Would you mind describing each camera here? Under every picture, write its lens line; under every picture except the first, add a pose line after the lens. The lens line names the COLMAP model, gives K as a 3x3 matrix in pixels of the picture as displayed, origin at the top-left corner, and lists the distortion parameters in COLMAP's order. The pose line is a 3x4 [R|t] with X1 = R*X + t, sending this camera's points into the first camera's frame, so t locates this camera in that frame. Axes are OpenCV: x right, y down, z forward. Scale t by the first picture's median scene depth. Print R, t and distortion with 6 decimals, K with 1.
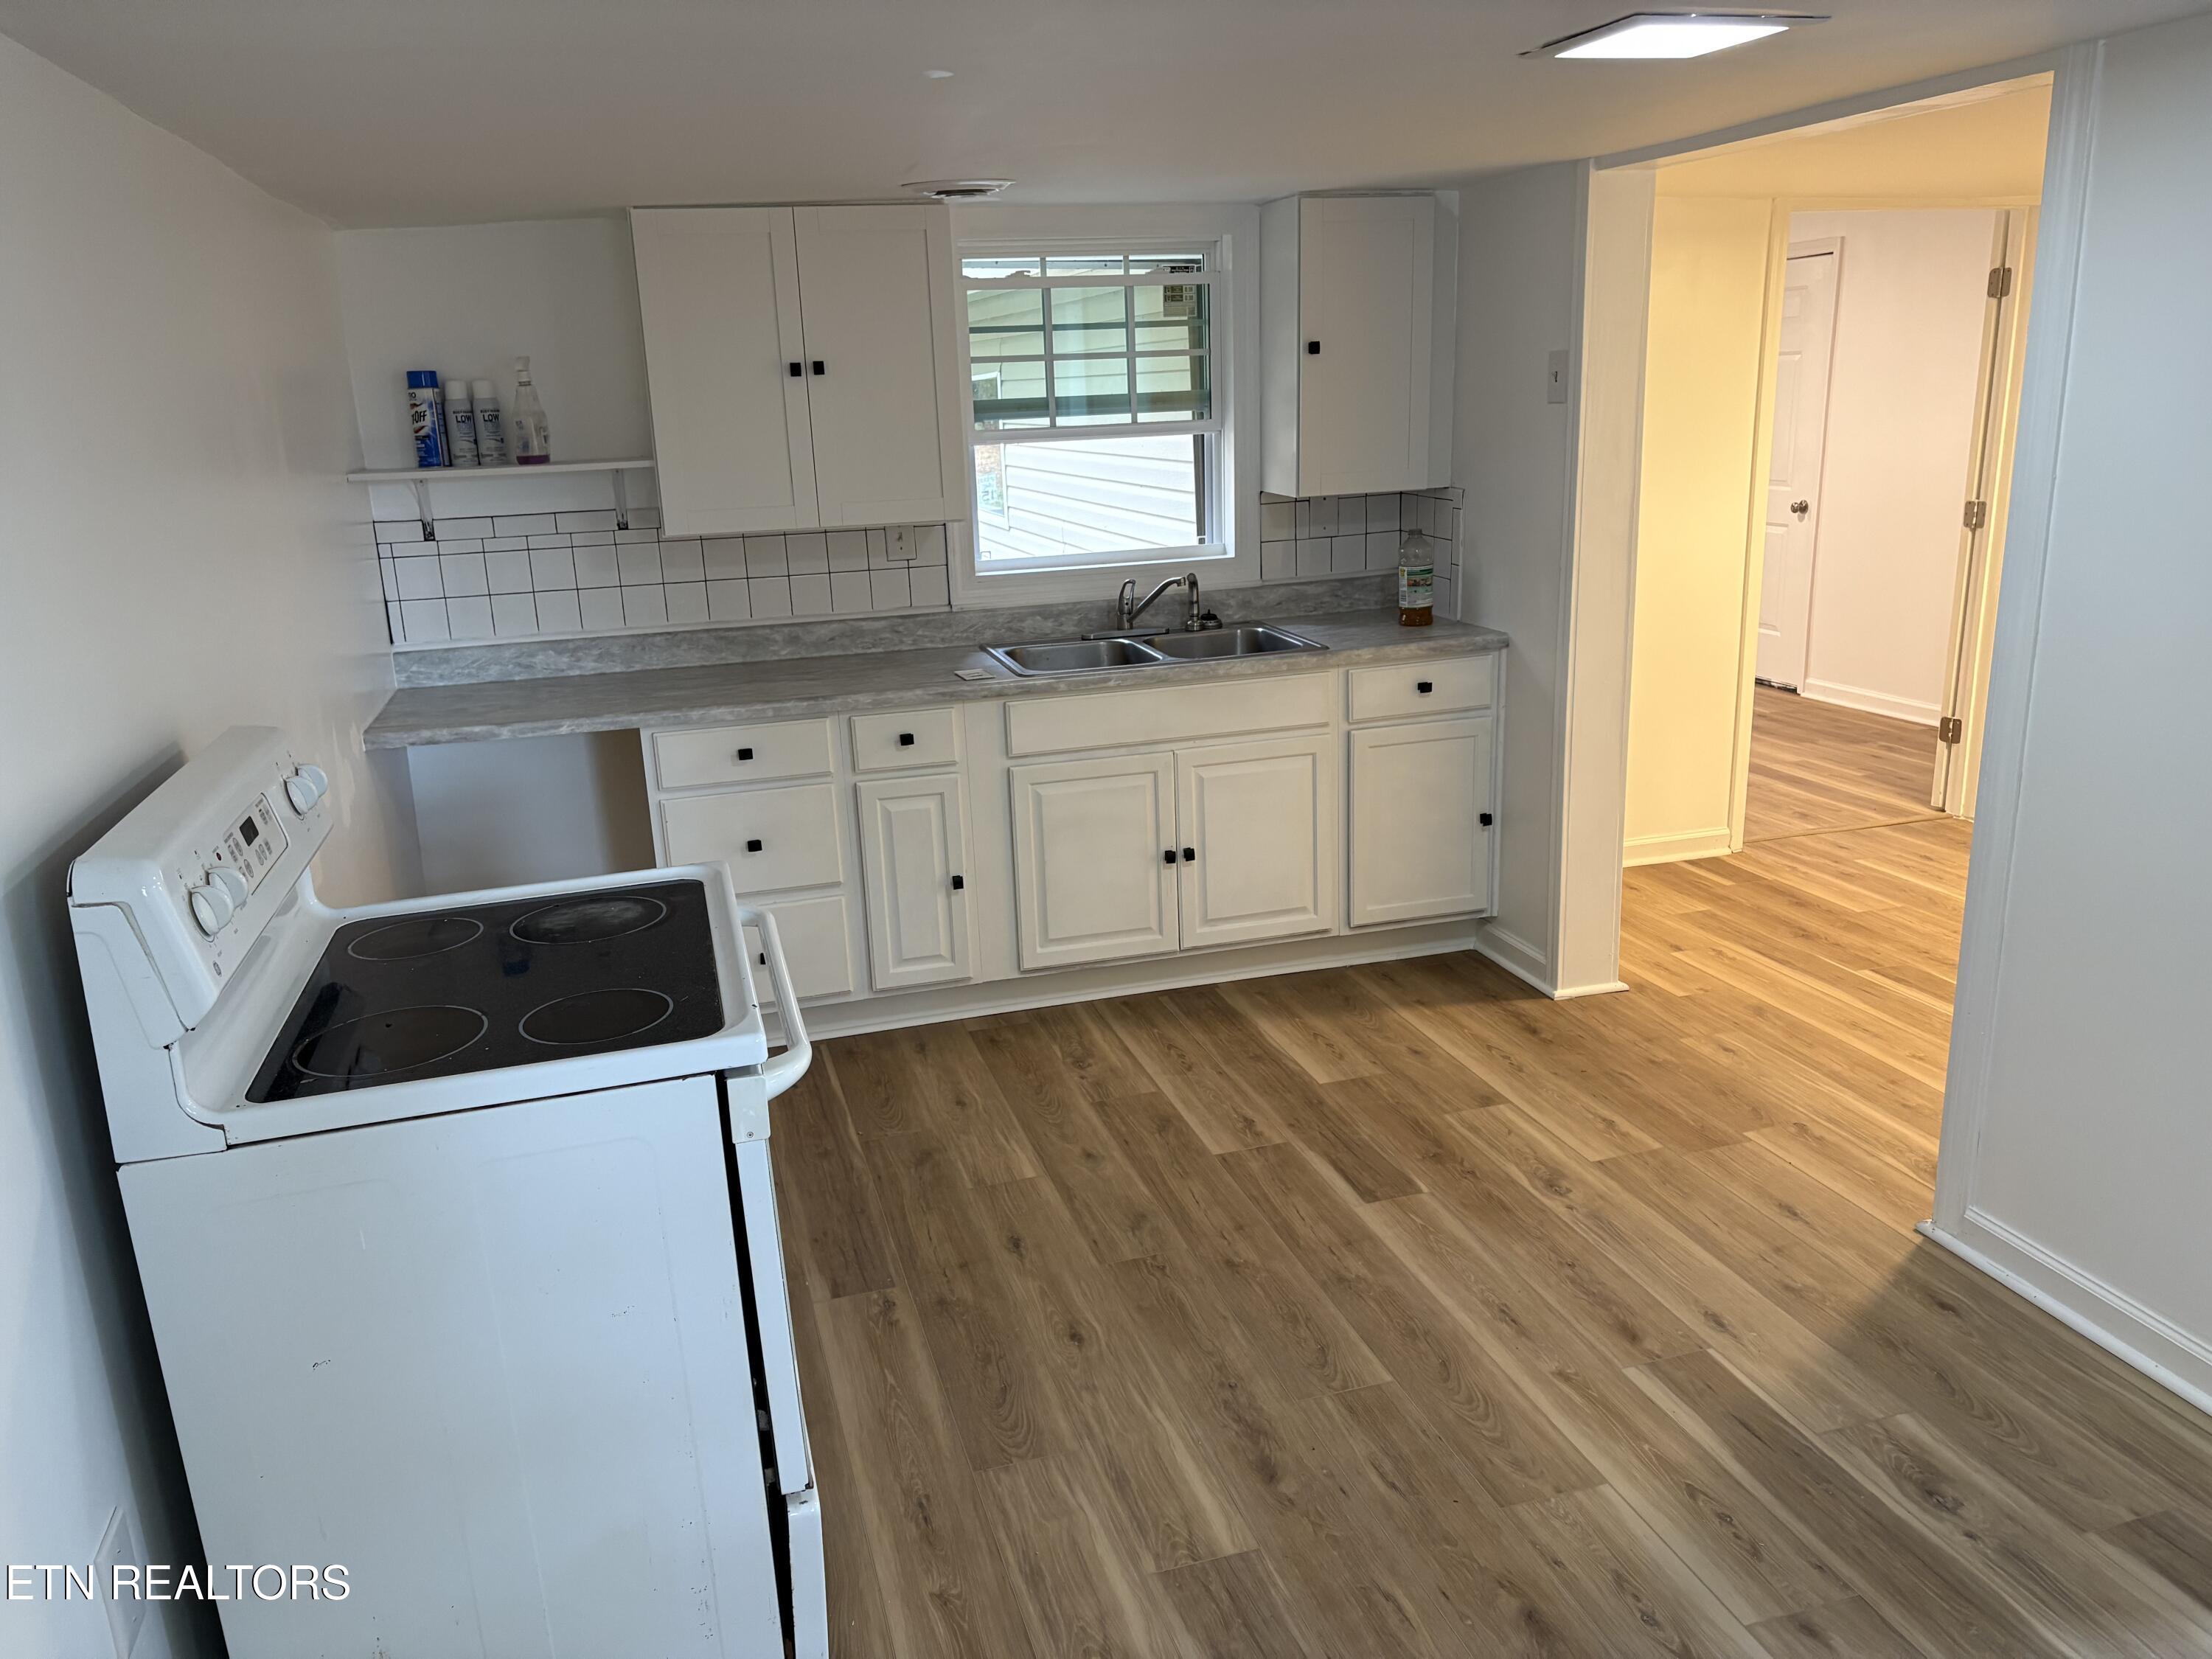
lens RADIAL K [[1647.7, 0, 1106.0], [0, 1647.7, 829.5], [0, 0, 1]] dist [0.024566, -0.000084]
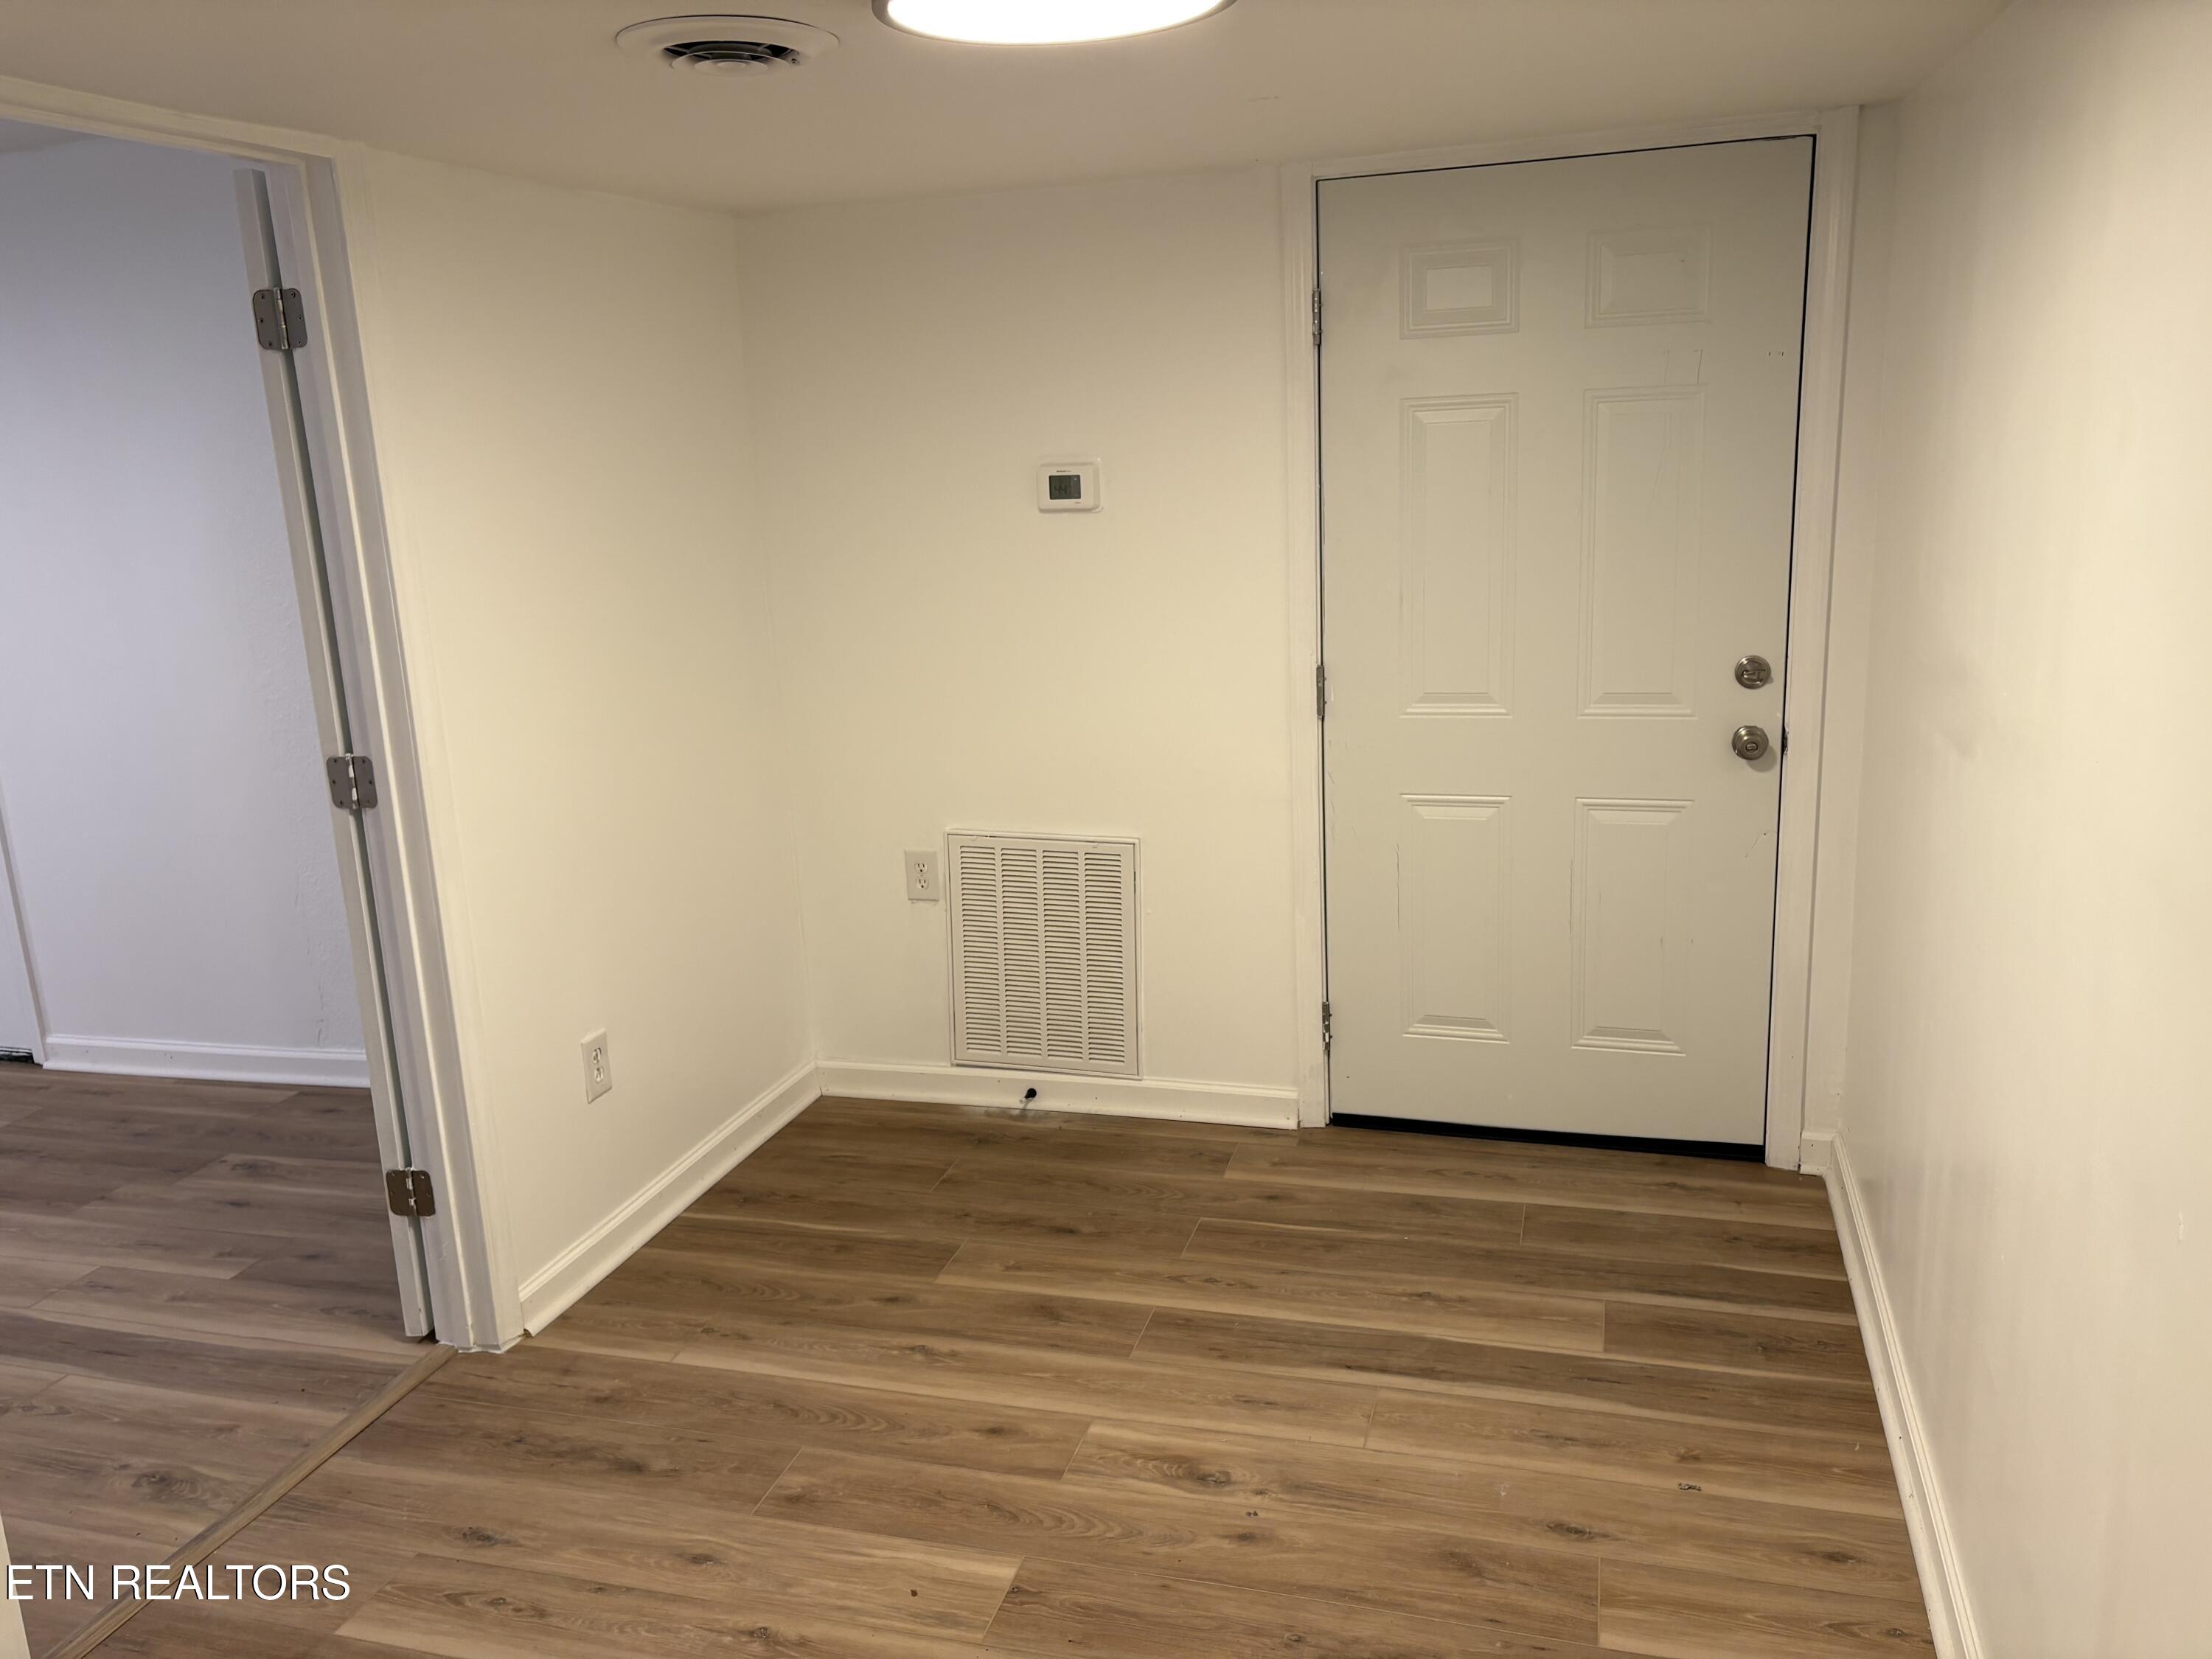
lens RADIAL K [[1704.8, 0, 1109.7], [0, 1704.8, 840.8], [0, 0, 1]] dist [0.044615, -0.003488]
pose [[0.551047, -0.183001, 0.814161, 0.218827], [0.245416, 0.968050, 0.051487, -0.139342], [-0.797570, 0.171436, 0.578353, 0.507726]]
